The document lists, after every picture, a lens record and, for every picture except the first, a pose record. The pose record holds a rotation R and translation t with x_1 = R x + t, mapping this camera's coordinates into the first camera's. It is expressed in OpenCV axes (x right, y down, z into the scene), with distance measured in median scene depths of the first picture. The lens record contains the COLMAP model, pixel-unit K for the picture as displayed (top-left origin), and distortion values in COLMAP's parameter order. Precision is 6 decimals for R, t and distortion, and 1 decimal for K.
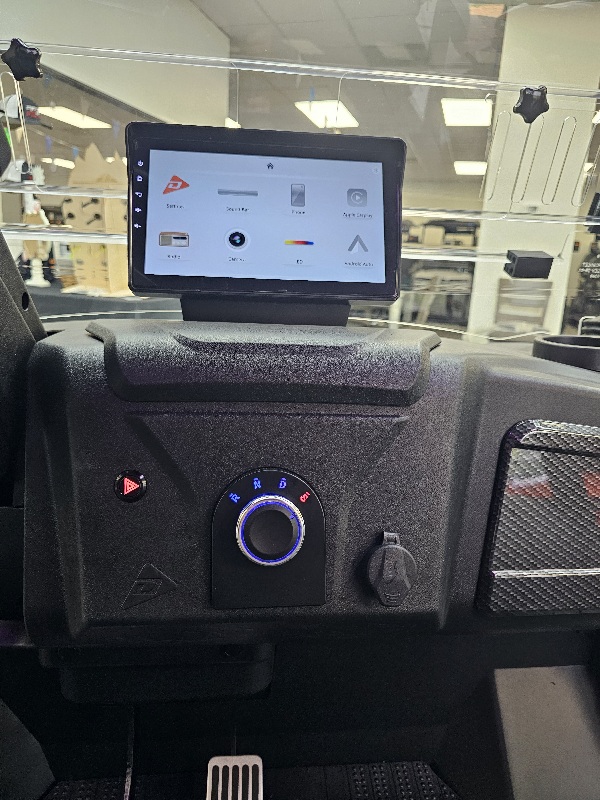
lens RADIAL K [[545.8, 0, 300.0], [0, 545.8, 400.0], [0, 0, 1]] dist [-0.001579, -0.000922]
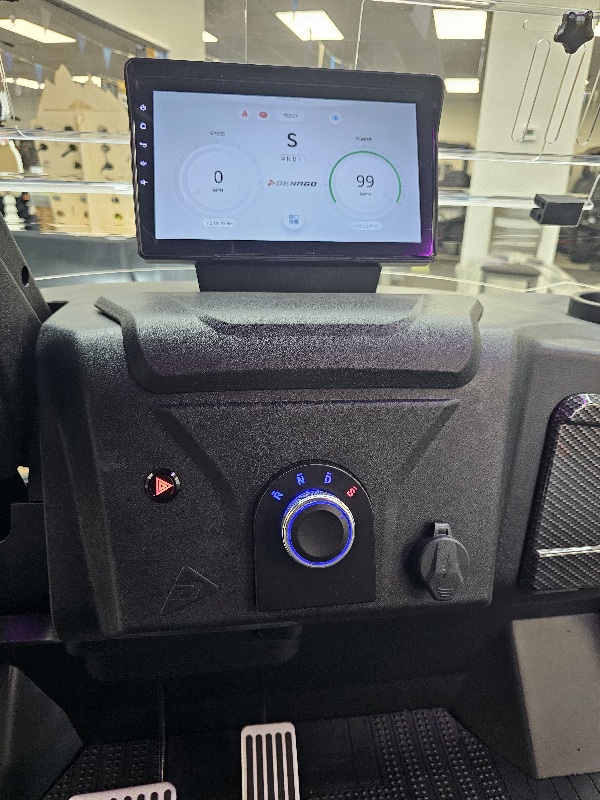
lens RADIAL K [[542.4, 0, 300.1], [0, 542.4, 385.1], [0, 0, 1]] dist [-0.004446, -0.002979]
pose [[0.999018, -0.025786, 0.036018, -0.088262], [0.021664, 0.993643, 0.110471, -0.086791], [-0.038637, -0.109582, 0.993227, 0.086107]]
